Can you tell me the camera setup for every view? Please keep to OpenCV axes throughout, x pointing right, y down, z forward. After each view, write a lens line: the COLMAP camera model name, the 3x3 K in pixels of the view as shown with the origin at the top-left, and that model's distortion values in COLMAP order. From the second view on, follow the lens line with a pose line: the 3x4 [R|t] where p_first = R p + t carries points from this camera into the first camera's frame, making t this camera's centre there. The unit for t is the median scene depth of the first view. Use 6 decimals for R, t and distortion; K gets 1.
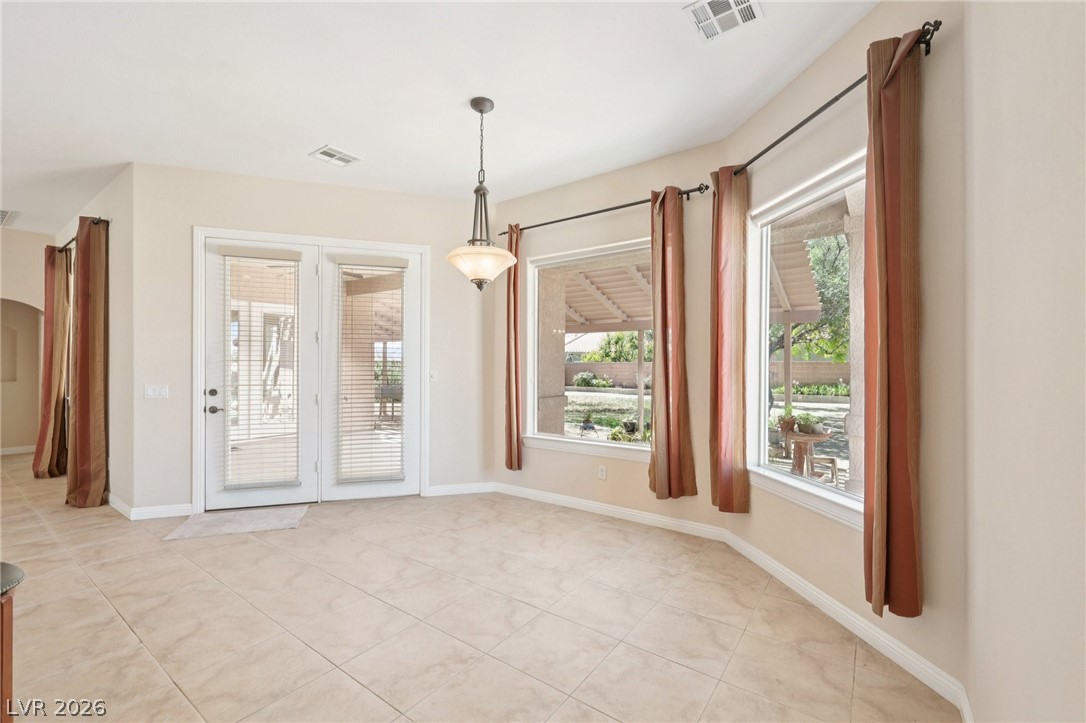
lens RADIAL K [[459.1, 0, 542.1], [0, 459.1, 367.5], [0, 0, 1]] dist [-0.001287, -0.000485]
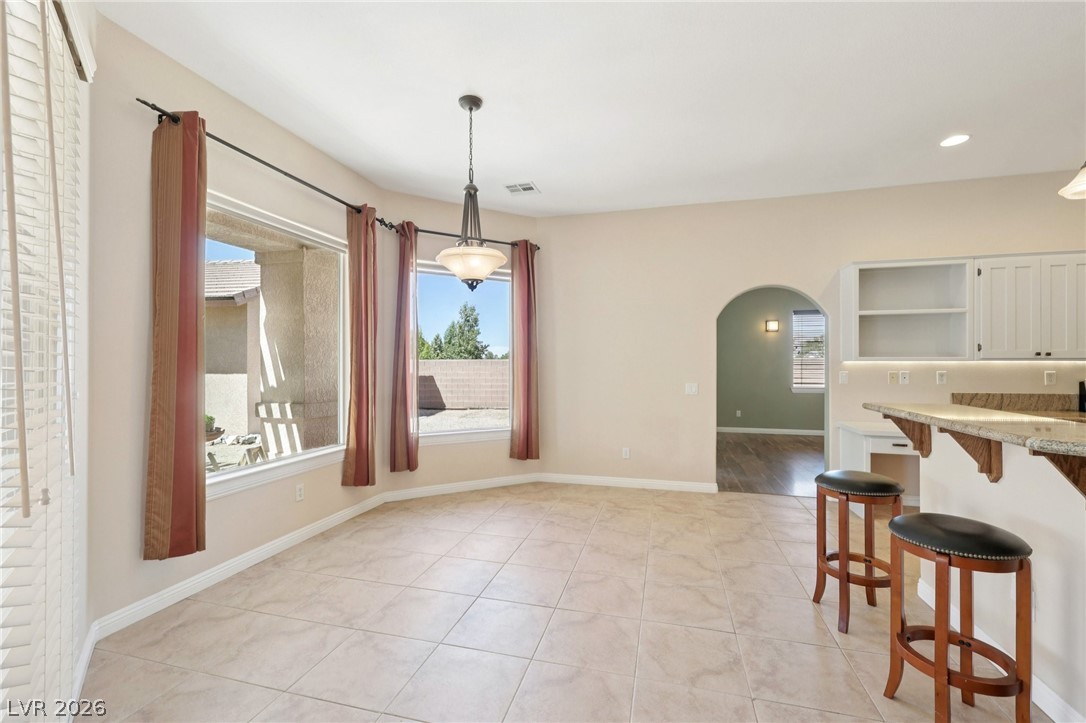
lens RADIAL K [[459.1, 0, 538.8], [0, 459.1, 364.1], [0, 0, 1]] dist [-0.001287, -0.000485]
pose [[-0.355972, 0.000222, 0.934497, -1.037388], [-0.002773, 0.999995, -0.001294, -0.009004], [-0.934493, -0.003052, -0.355969, 1.136375]]
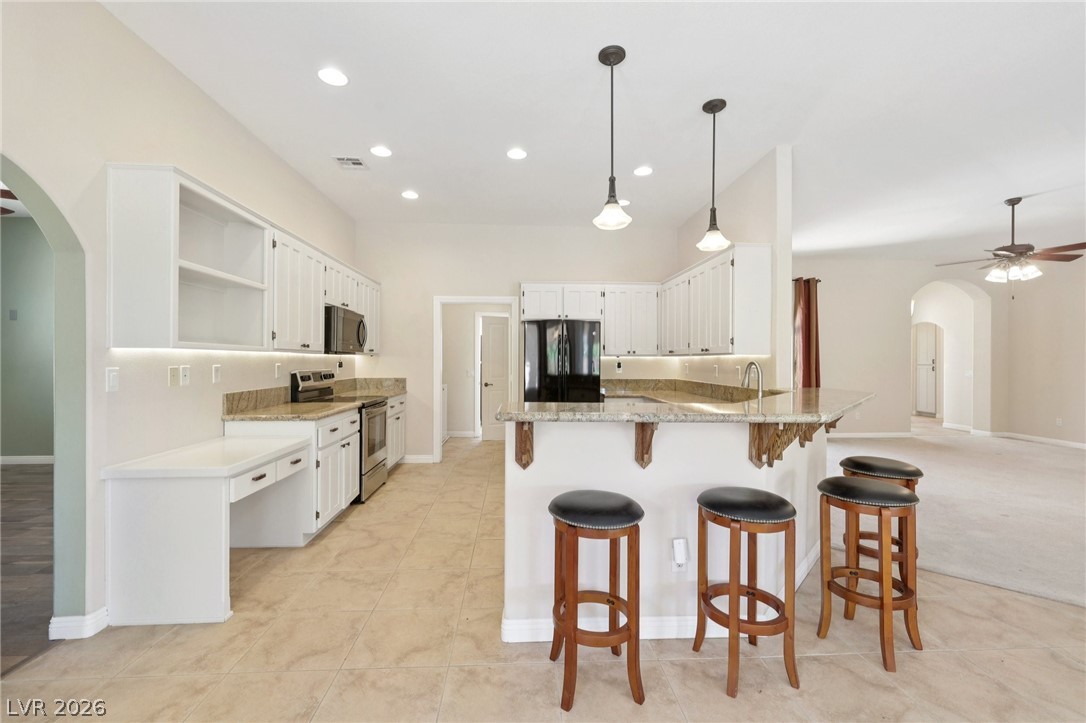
lens RADIAL K [[459.1, 0, 542.2], [0, 459.1, 365.2], [0, 0, 1]] dist [-0.001287, -0.000485]
pose [[-0.771329, -0.001137, -0.636436, -0.122082], [-0.009843, 0.999900, 0.010143, -0.009492], [0.636360, 0.014088, -0.771263, 0.752983]]
